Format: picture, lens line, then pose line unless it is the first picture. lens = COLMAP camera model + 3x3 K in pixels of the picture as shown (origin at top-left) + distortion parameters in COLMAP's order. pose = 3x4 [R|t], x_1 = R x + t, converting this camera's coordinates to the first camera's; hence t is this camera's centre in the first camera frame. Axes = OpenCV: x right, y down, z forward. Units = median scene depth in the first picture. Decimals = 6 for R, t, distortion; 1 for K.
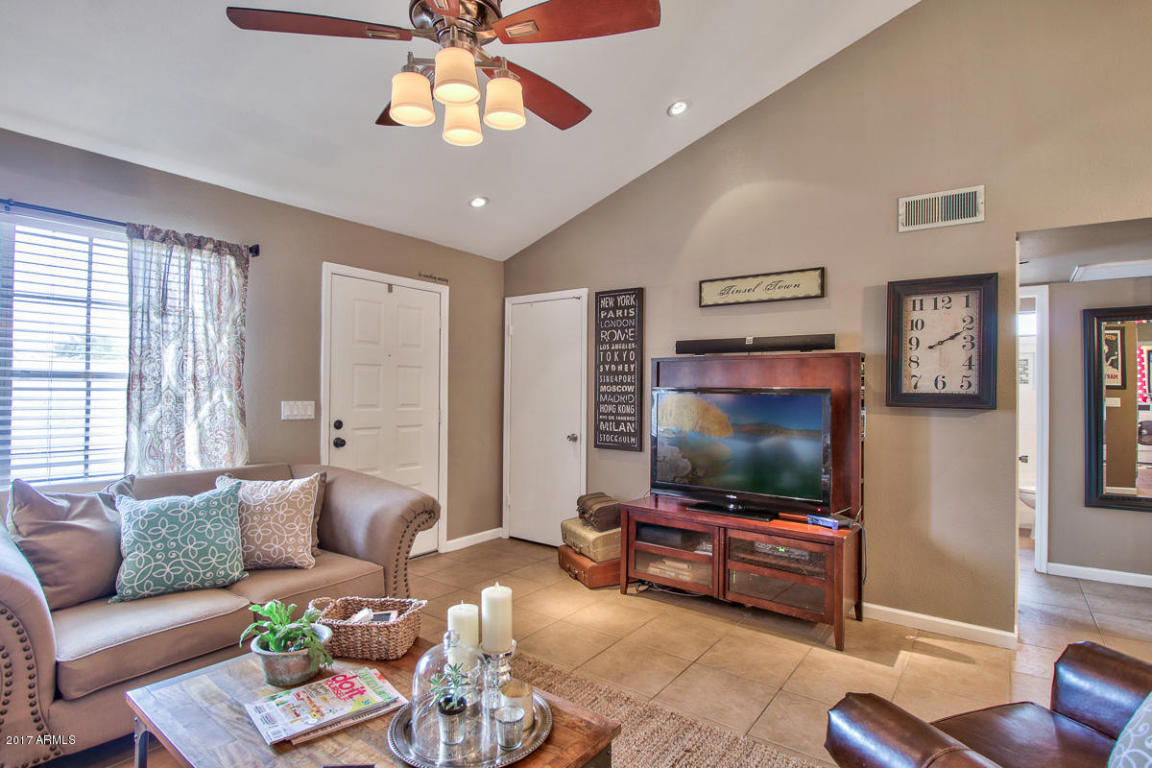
lens RADIAL K [[577.3, 0, 569.3], [0, 577.3, 380.4], [0, 0, 1]] dist [-0.002138, -0.000551]
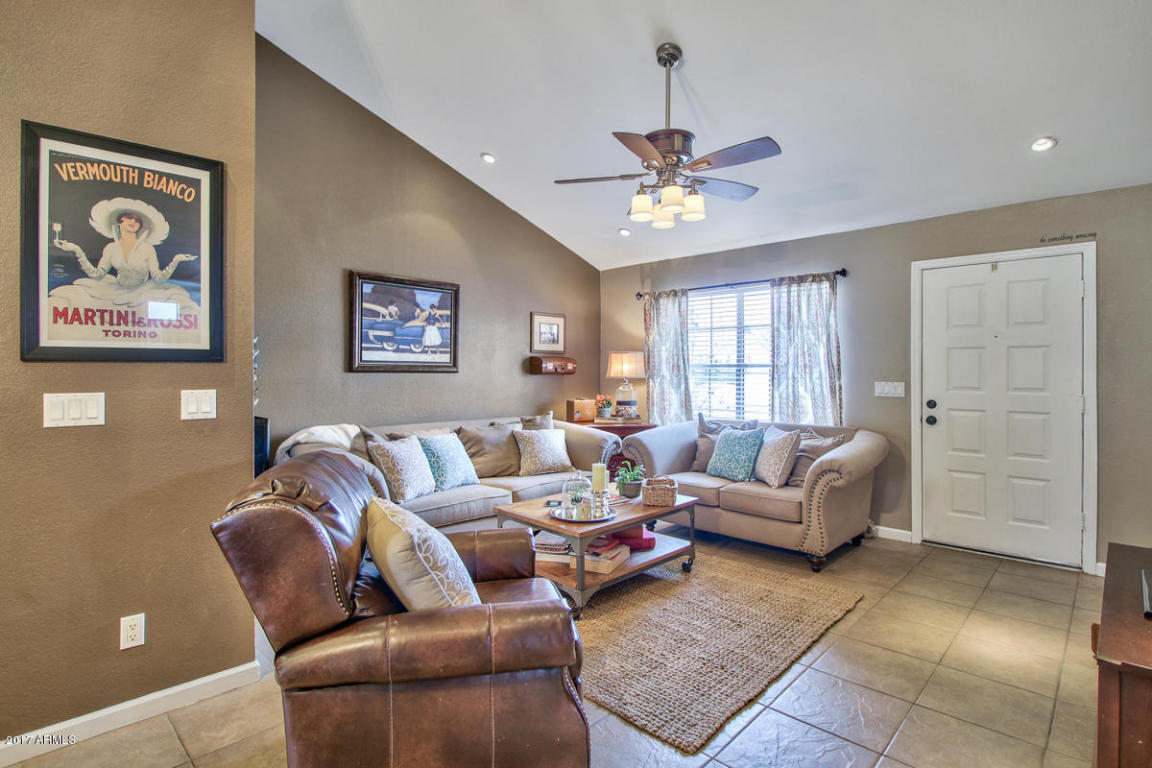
lens RADIAL K [[577.3, 0, 575.8], [0, 577.3, 372.8], [0, 0, 1]] dist [-0.002138, -0.000551]
pose [[-0.120287, 0.000032, -0.992739, 0.818641], [0.019281, 0.999811, -0.002304, 0.006287], [0.992552, -0.019418, -0.120265, 0.473916]]
